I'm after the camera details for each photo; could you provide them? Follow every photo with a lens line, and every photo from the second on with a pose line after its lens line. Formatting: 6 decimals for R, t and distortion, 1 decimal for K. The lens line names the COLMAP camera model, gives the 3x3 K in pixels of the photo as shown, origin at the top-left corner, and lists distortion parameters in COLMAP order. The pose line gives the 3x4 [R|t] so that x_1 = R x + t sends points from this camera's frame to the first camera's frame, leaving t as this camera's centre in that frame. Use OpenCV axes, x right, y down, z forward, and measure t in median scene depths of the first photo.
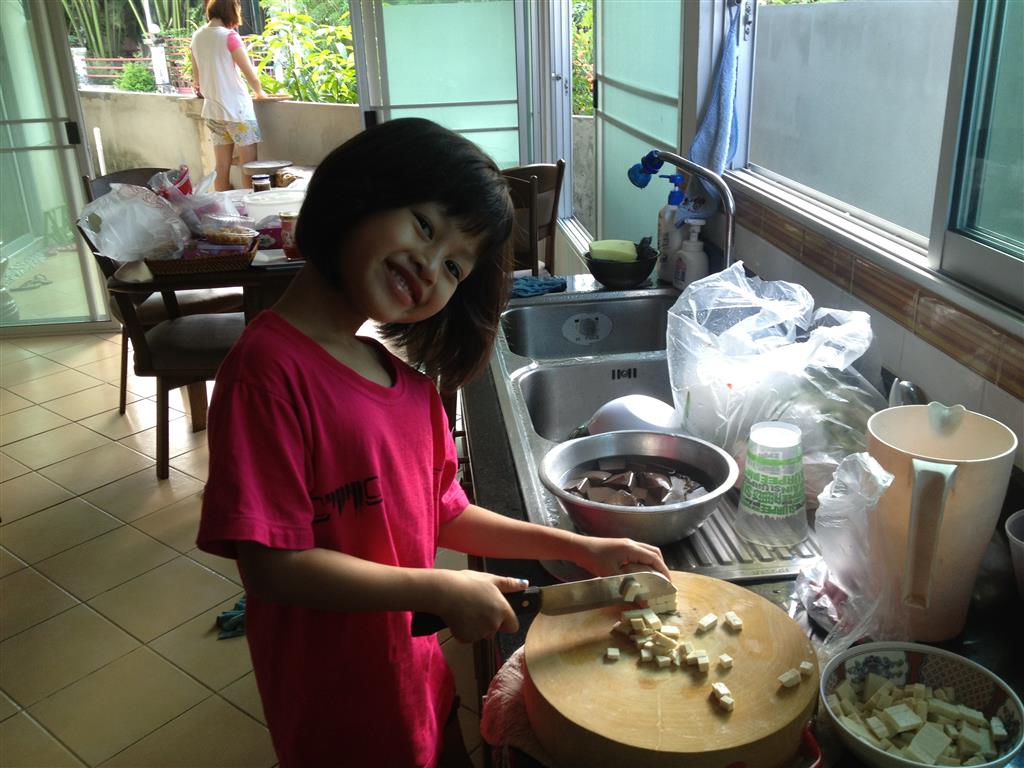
lens RADIAL K [[972.6, 0, 508.2], [0, 972.6, 384.0], [0, 0, 1]] dist [0.038877, 0.000000]
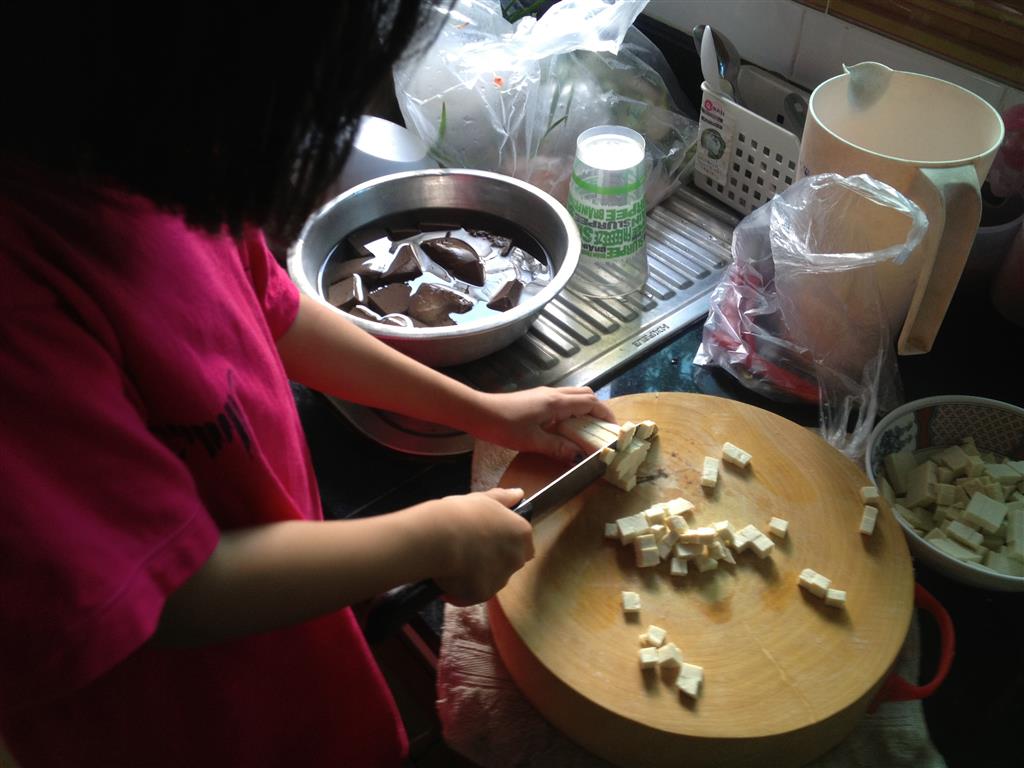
lens RADIAL K [[972.6, 0, 510.3], [0, 972.6, 385.0], [0, 0, 1]] dist [0.038877, 0.000000]
pose [[0.824190, -0.362820, 0.434824, -0.144162], [0.169574, 0.890698, 0.421784, -0.097568], [-0.540329, -0.273895, 0.795630, 0.390885]]
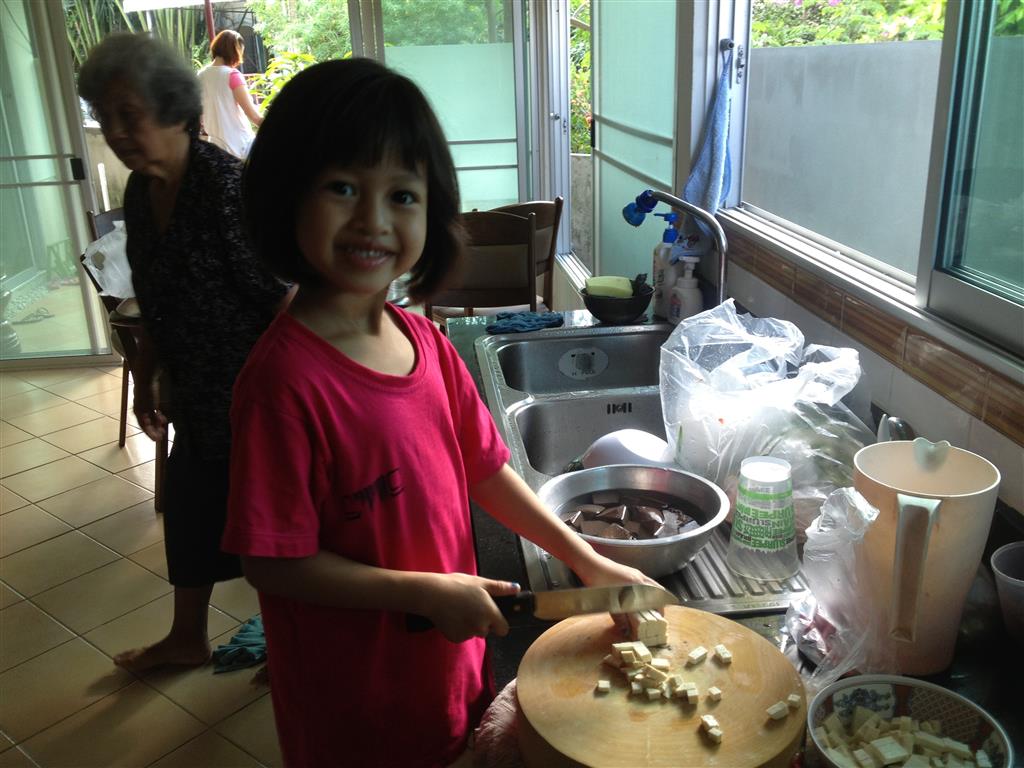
lens RADIAL K [[972.6, 0, 510.6], [0, 972.6, 385.1], [0, 0, 1]] dist [0.038877, 0.000000]
pose [[0.999992, 0.003448, 0.002135, 0.005429], [-0.003374, 0.999427, -0.033692, -0.000475], [-0.002250, 0.033685, 0.999430, -0.014953]]
